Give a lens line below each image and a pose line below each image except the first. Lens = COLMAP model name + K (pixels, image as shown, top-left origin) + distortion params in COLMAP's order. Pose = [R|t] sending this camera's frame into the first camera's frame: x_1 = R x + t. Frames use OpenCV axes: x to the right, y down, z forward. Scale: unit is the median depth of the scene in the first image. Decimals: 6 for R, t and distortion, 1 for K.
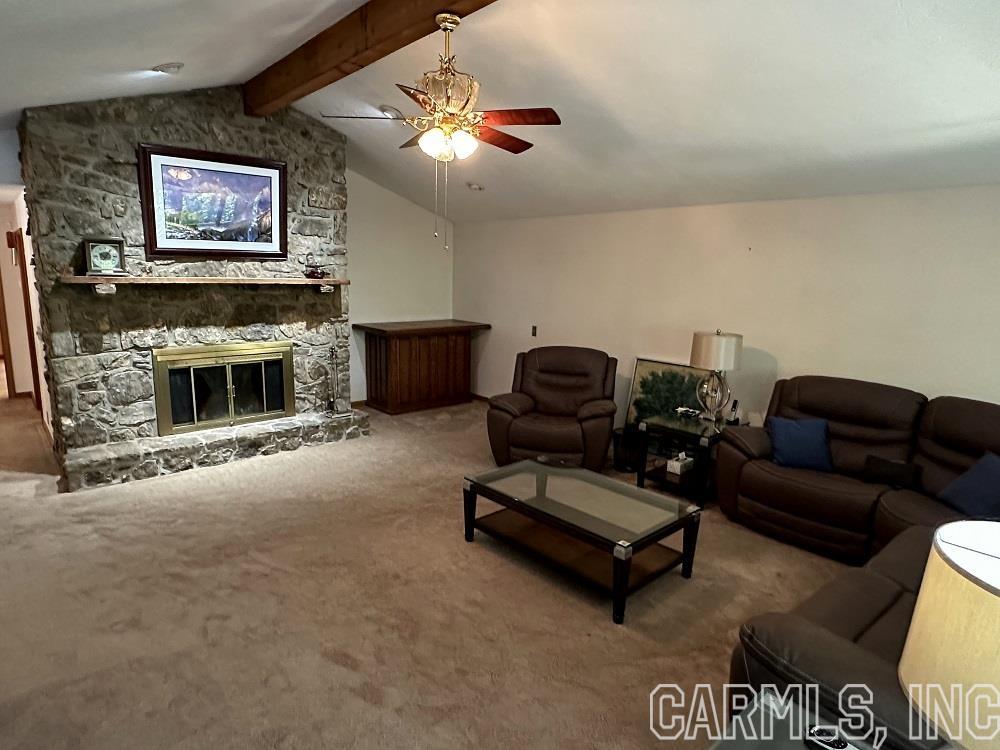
lens RADIAL K [[570.9, 0, 500.0], [0, 570.9, 375.0], [0, 0, 1]] dist [-0.001721, 0.001372]
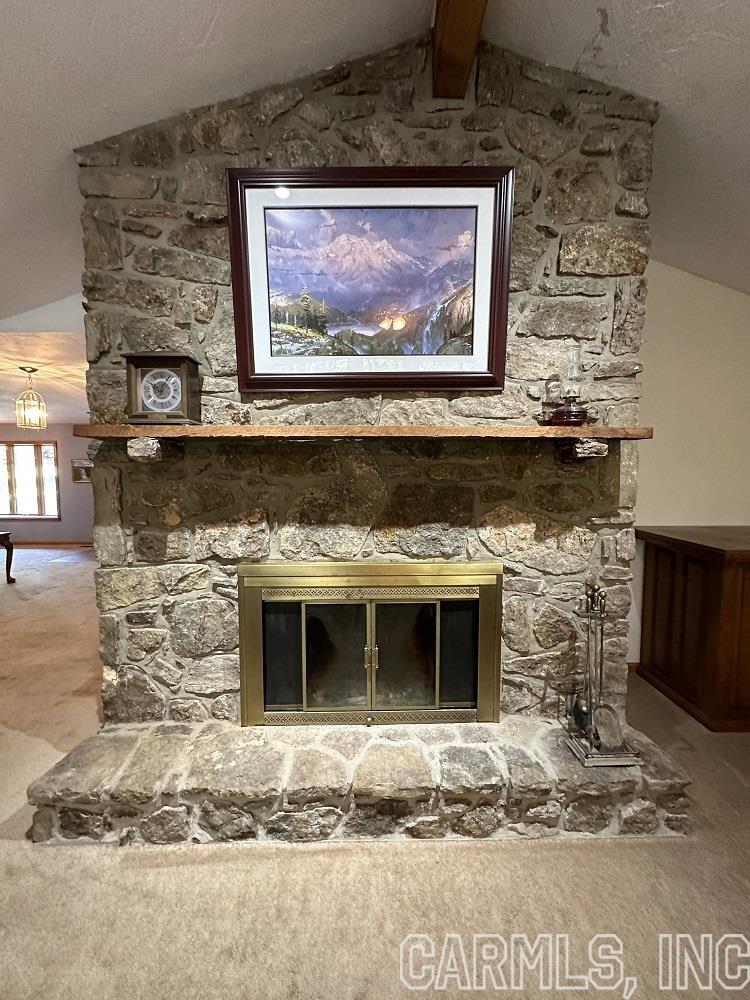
lens RADIAL K [[398.9, 0, 375.0], [0, 398.9, 500.0], [0, 0, 1]] dist [-0.001972, 0.000028]
pose [[0.750370, 0.024407, -0.660567, -0.256633], [-0.099458, 0.992110, -0.076322, -0.085649], [0.653493, 0.122968, 0.746878, 0.768022]]
